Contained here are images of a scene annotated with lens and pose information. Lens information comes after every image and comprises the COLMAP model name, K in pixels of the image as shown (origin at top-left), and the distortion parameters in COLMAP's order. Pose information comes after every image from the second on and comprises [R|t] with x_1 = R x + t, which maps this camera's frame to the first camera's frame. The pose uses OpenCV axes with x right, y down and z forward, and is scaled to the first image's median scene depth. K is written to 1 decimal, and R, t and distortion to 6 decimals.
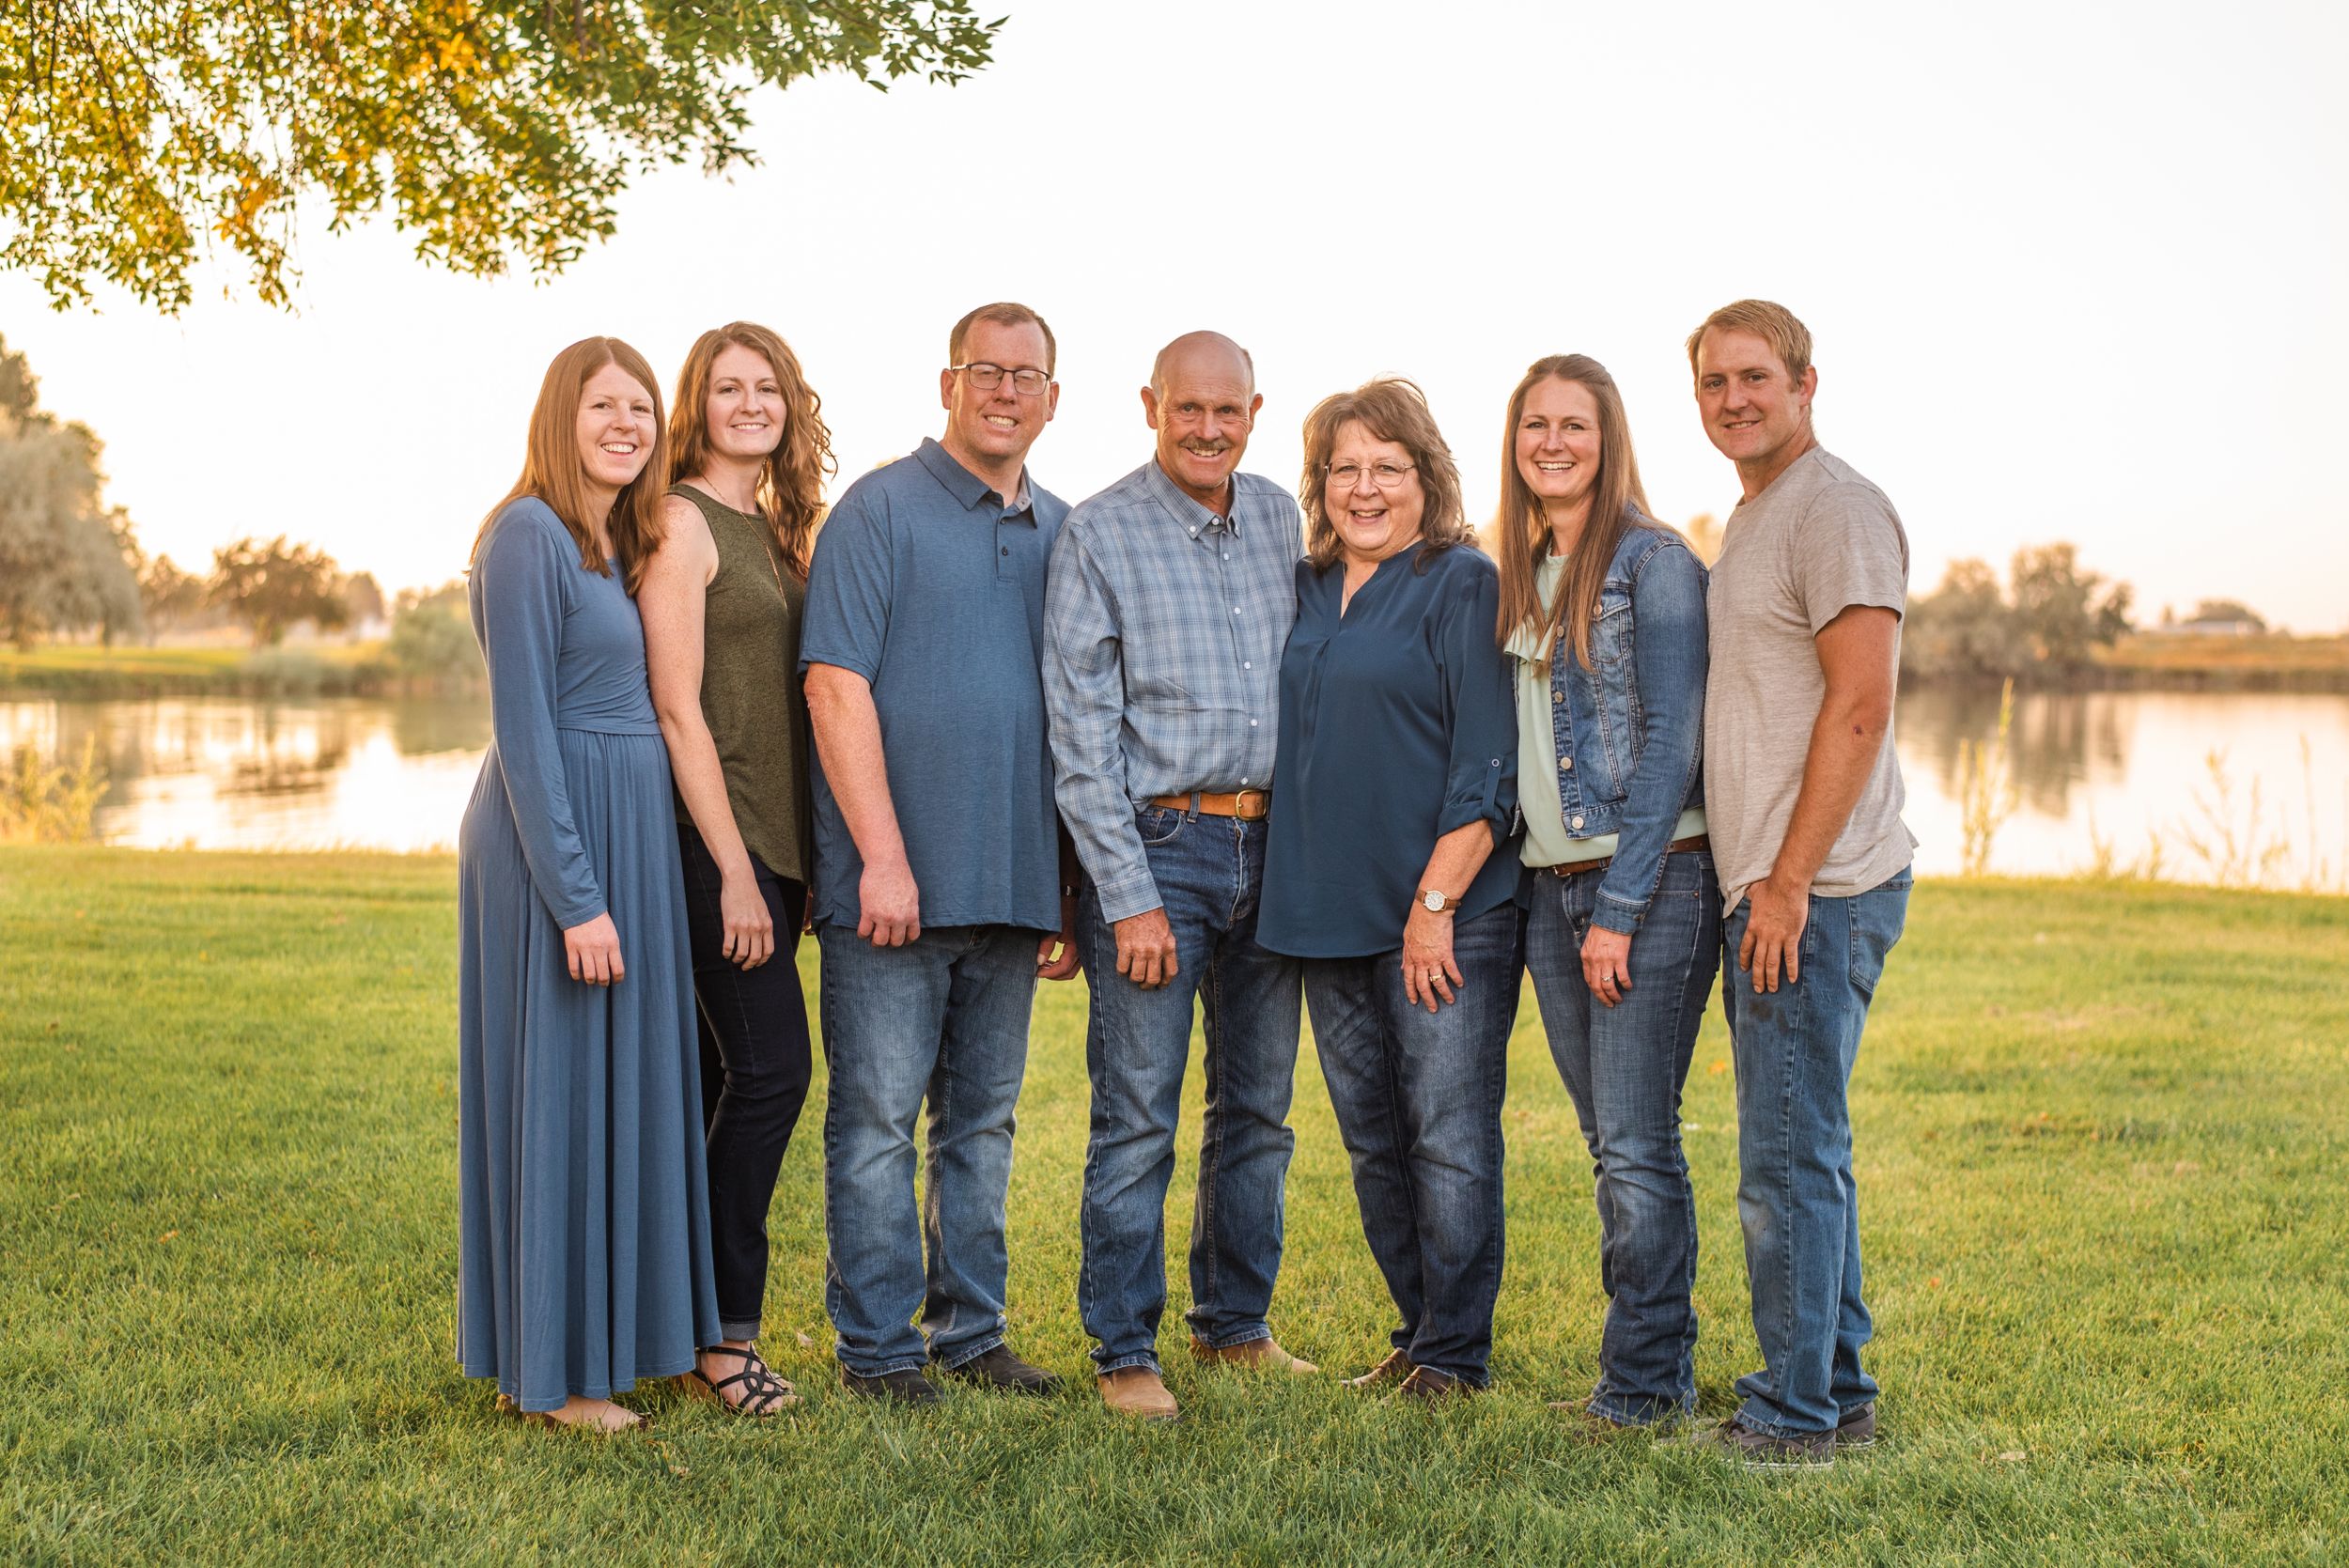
lens RADIAL K [[3824.5, 0, 1071.9], [0, 3824.5, 943.6], [0, 0, 1]] dist [-0.005051, 0.000000]
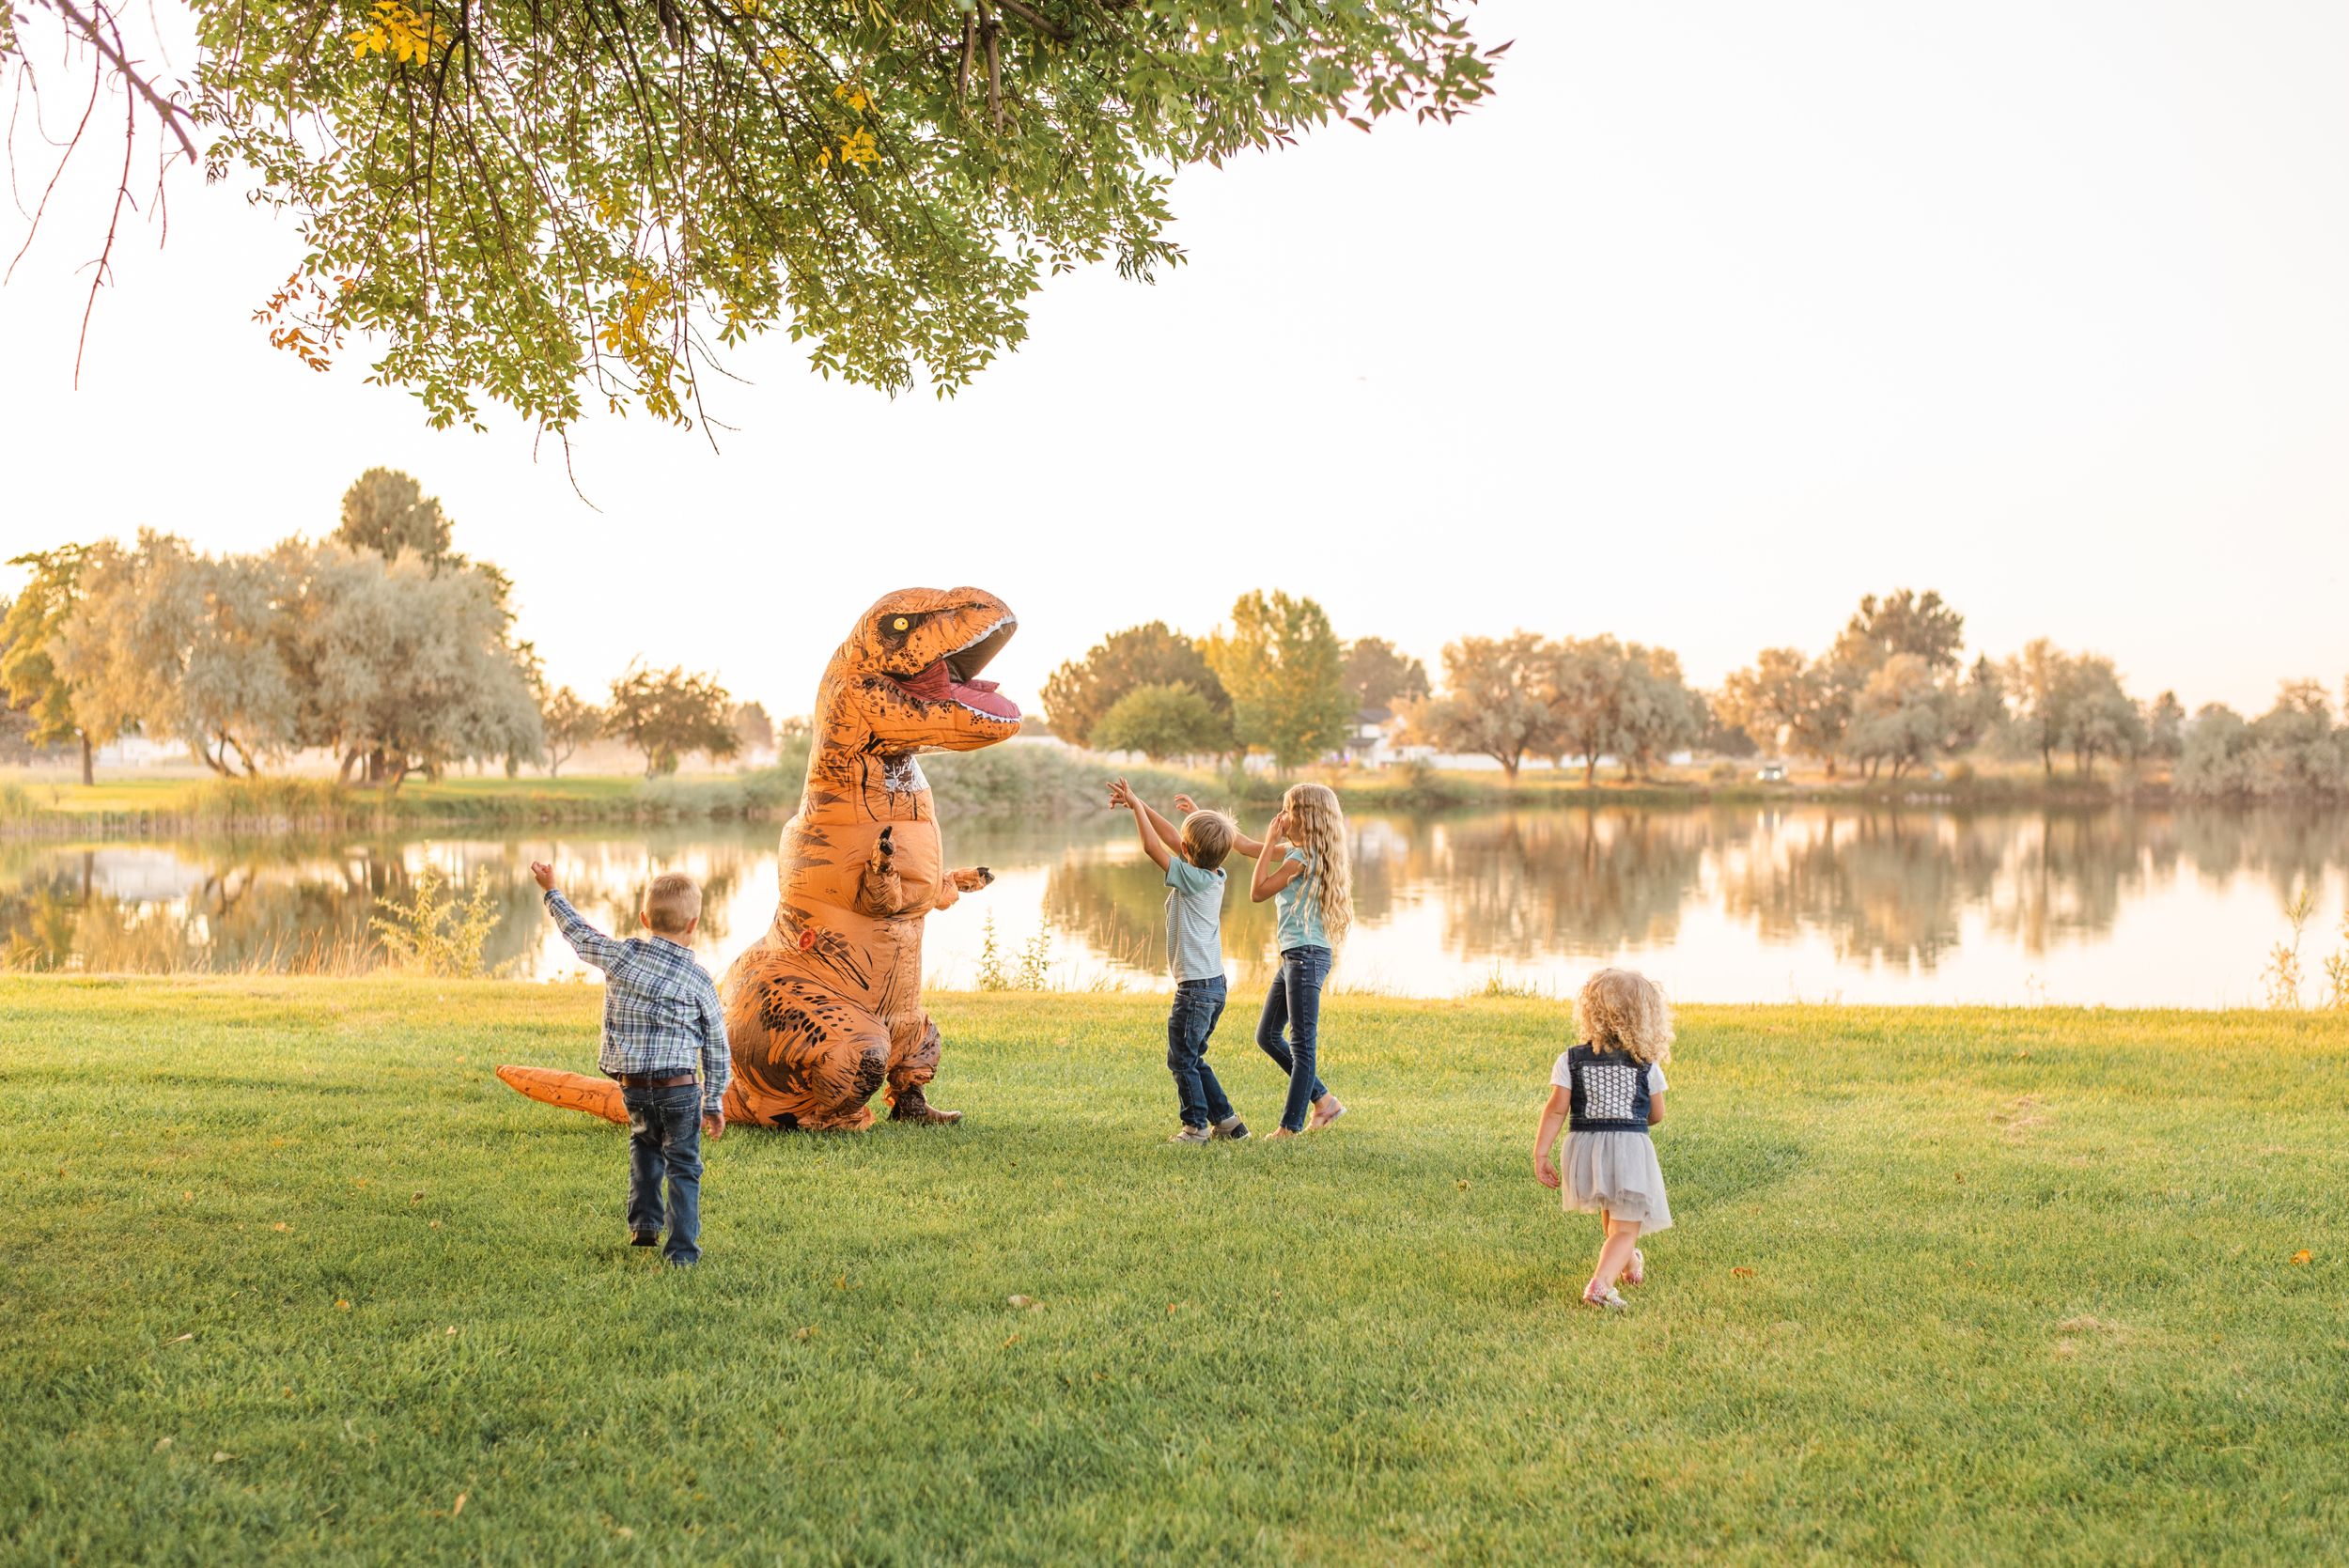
lens RADIAL K [[3578.7, 0, 1160.2], [0, 3578.7, 920.3], [0, 0, 1]] dist [-0.000946, 0.000000]
pose [[0.997599, -0.001681, -0.069228, -0.025607], [-0.000789, 0.999364, -0.035639, -0.011816], [0.069244, 0.035609, 0.996964, 0.132685]]
